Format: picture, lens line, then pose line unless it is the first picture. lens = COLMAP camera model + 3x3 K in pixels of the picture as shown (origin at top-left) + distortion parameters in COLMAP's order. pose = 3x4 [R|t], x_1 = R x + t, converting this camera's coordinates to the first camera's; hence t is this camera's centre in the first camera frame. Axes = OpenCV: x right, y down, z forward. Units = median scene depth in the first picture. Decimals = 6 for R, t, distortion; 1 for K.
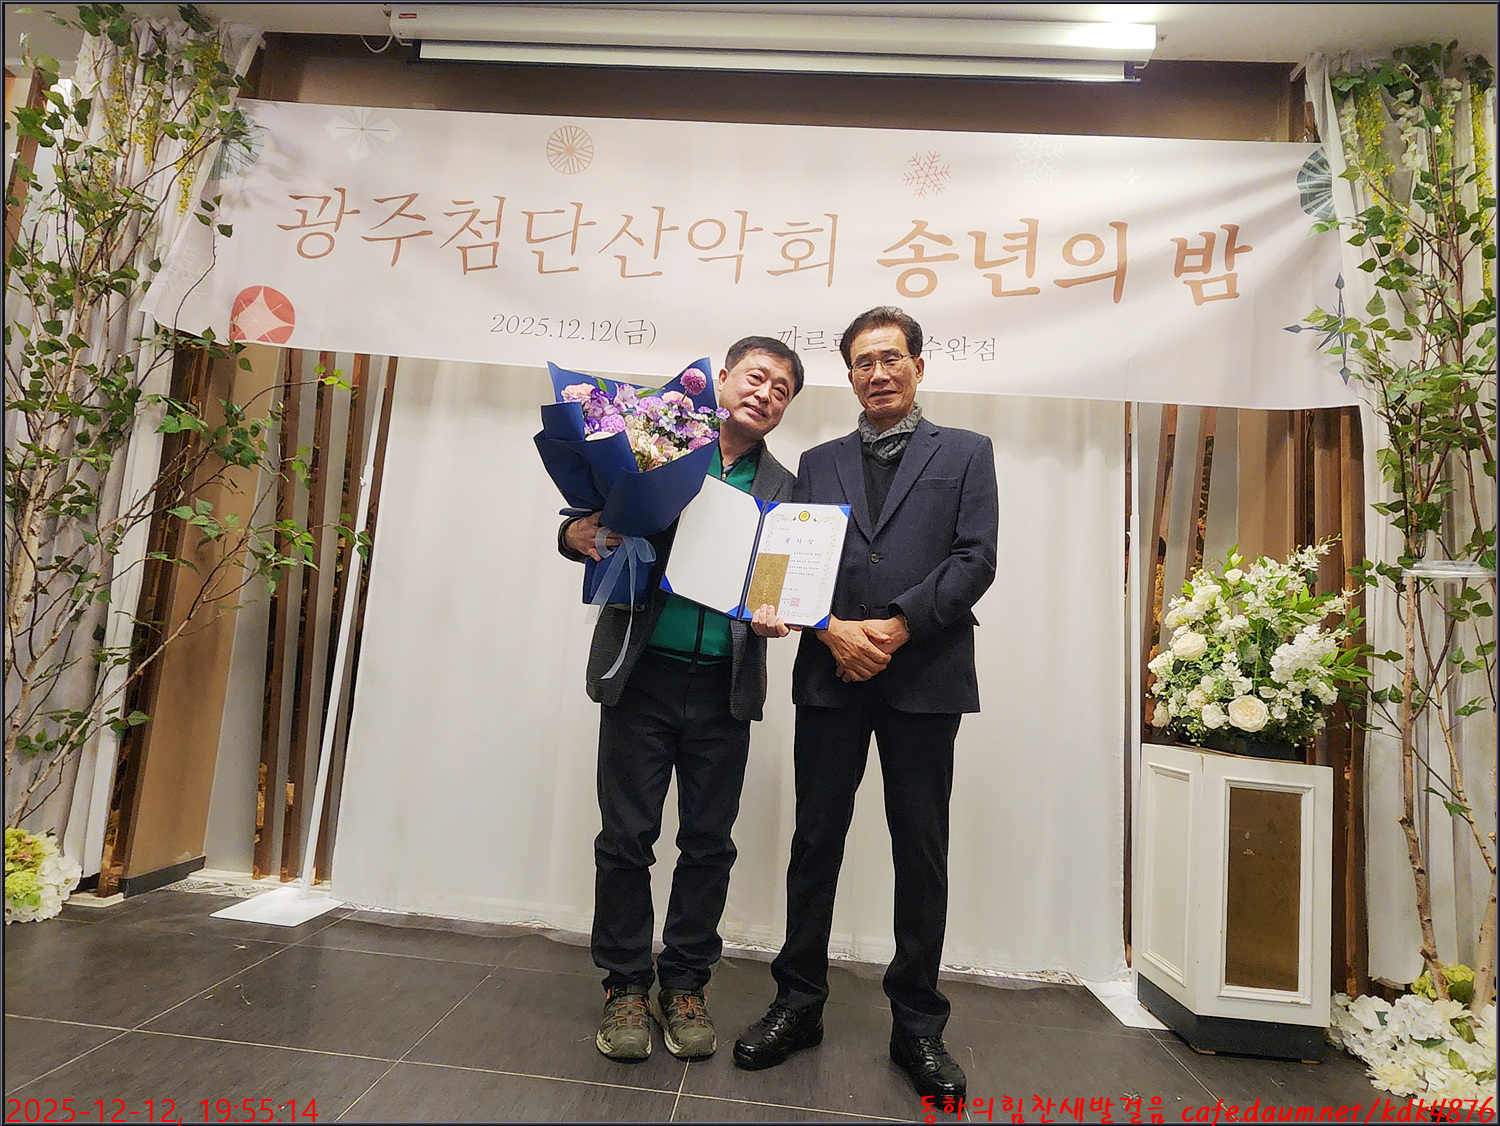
lens RADIAL K [[858.4, 0, 747.6], [0, 858.4, 560.9], [0, 0, 1]] dist [0.007408, -0.003649]
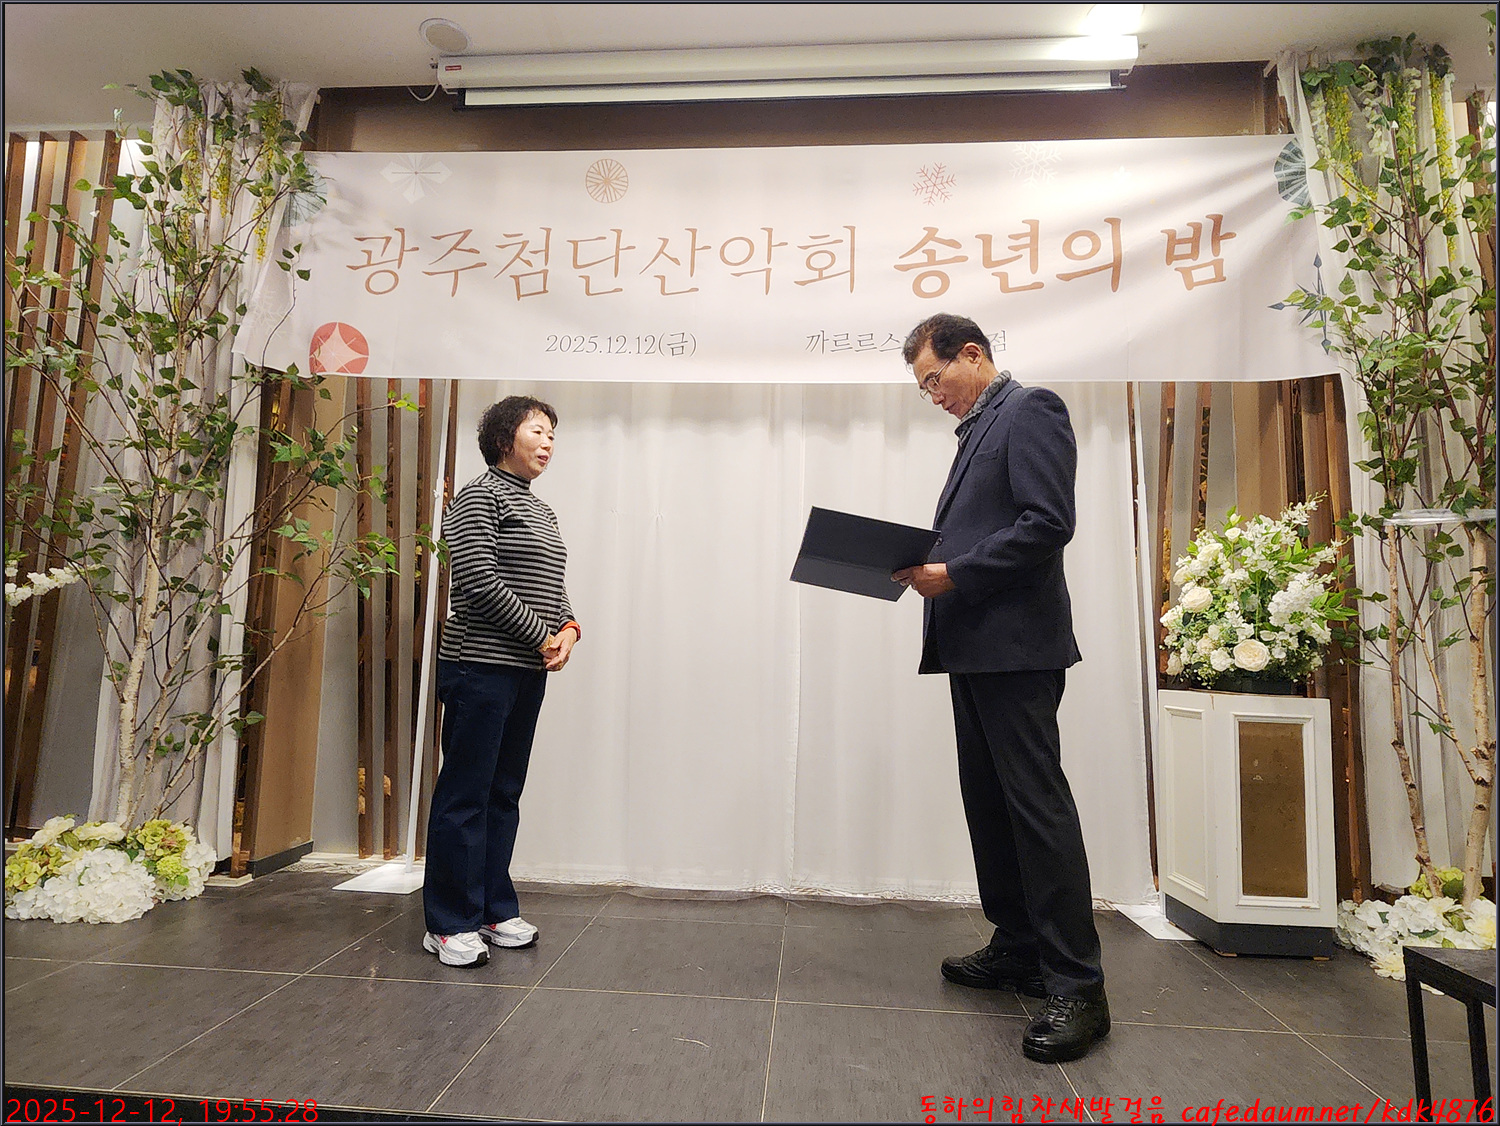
lens RADIAL K [[858.4, 0, 747.6], [0, 858.4, 560.9], [0, 0, 1]] dist [0.007408, -0.003649]
pose [[0.998322, -0.057025, -0.010081, -0.047869], [0.057149, 0.998288, 0.012486, 0.002259], [0.009352, -0.013041, 0.999871, -0.108405]]
